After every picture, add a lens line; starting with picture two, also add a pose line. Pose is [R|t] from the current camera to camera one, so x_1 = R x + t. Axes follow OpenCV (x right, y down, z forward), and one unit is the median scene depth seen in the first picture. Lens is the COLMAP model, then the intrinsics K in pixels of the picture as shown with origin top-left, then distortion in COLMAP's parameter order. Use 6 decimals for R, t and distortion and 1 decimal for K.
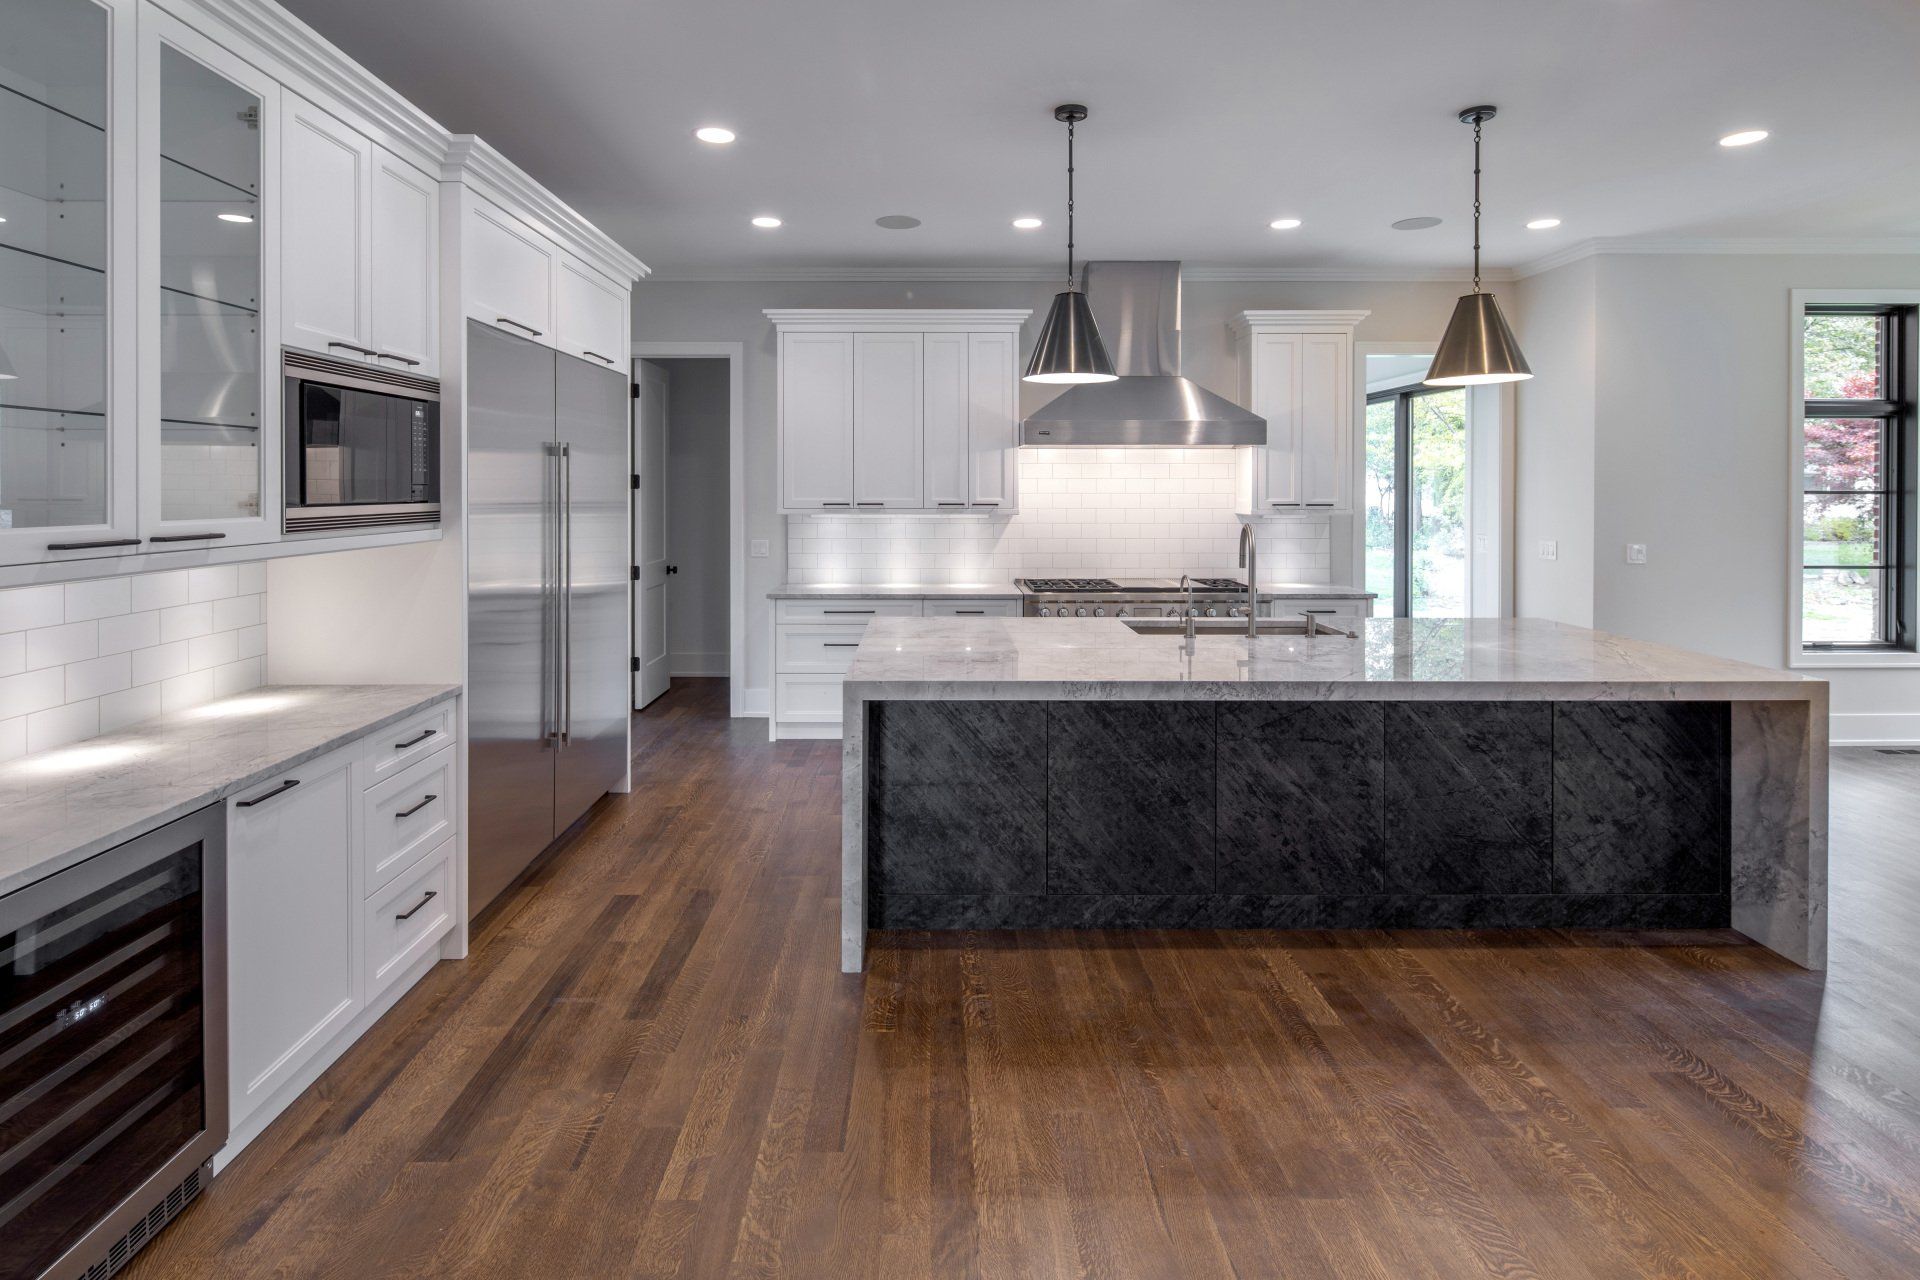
lens RADIAL K [[958.3, 0, 960.6], [0, 958.3, 542.0], [0, 0, 1]] dist [0.000055, -0.001174]
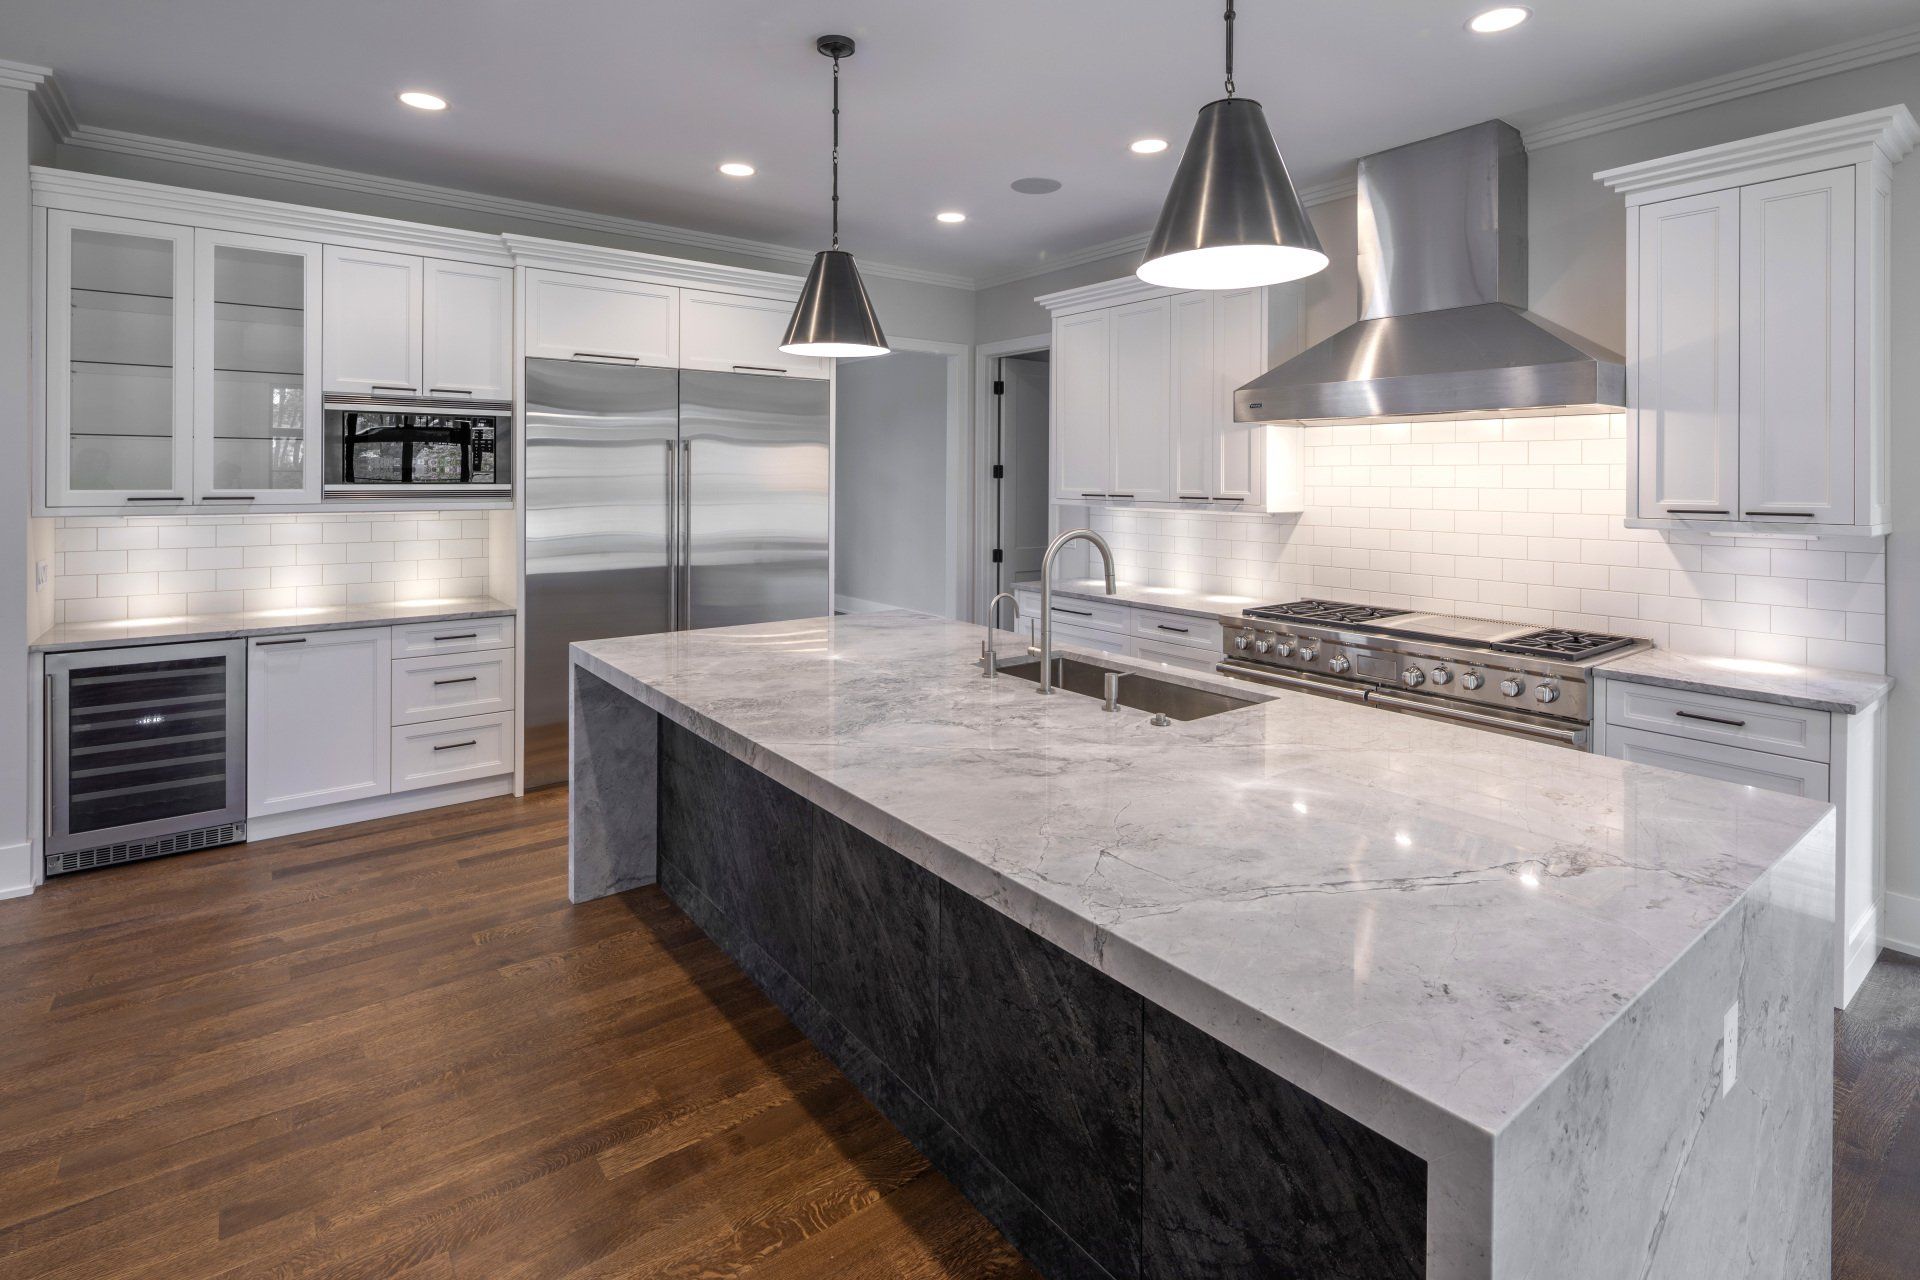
lens RADIAL K [[944.2, 0, 960.3], [0, 944.2, 527.8], [0, 0, 1]] dist [-0.004050, -0.000976]
pose [[0.591050, 0.045369, -0.805358, 0.933415], [-0.051525, 0.998502, 0.018435, -0.032207], [0.804988, 0.030600, 0.592502, 0.627919]]
